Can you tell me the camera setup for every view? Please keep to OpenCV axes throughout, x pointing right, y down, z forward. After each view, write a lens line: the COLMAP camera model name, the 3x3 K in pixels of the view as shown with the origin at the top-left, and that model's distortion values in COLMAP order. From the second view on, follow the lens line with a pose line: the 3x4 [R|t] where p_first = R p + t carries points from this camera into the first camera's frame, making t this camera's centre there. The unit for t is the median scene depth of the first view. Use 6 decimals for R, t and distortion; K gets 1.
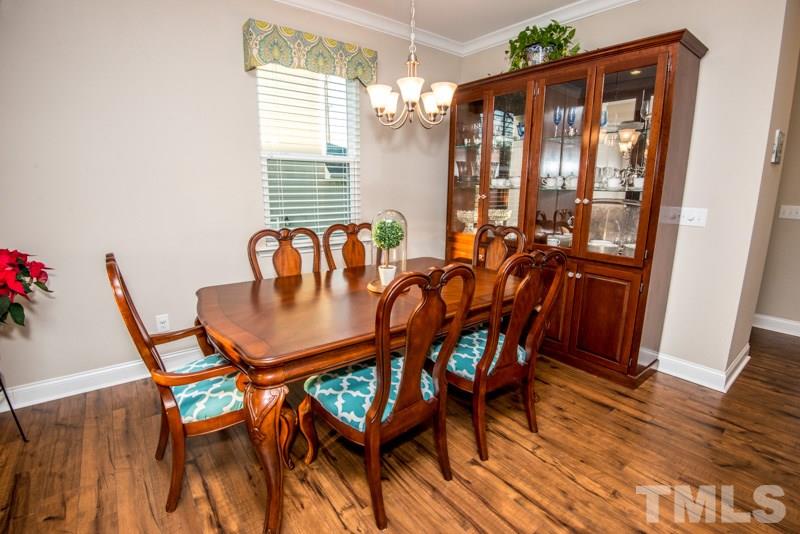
lens RADIAL K [[374.9, 0, 417.6], [0, 374.9, 266.6], [0, 0, 1]] dist [0.001123, -0.023144]
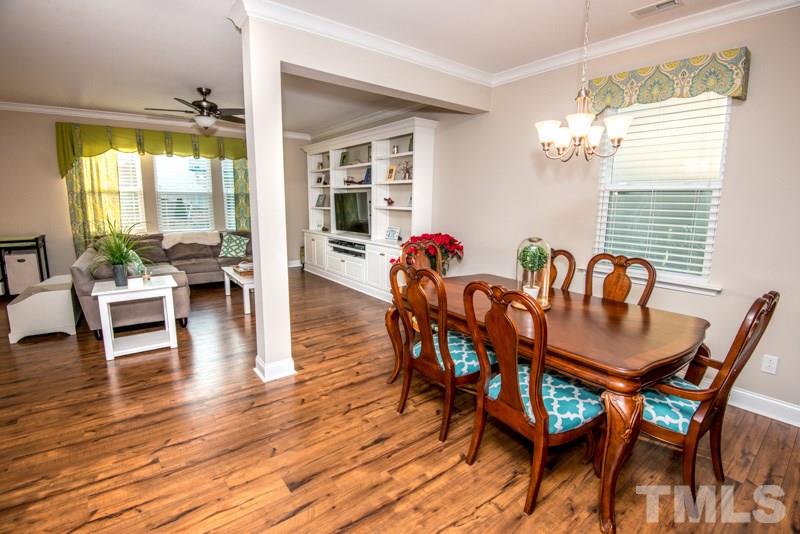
lens RADIAL K [[374.9, 0, 417.6], [0, 374.9, 266.6], [0, 0, 1]] dist [0.001123, -0.023144]
pose [[0.007899, 0.161438, -0.986851, 0.783891], [-0.234402, 0.959685, 0.155117, -0.114725], [0.972108, 0.230094, 0.045422, 0.451231]]
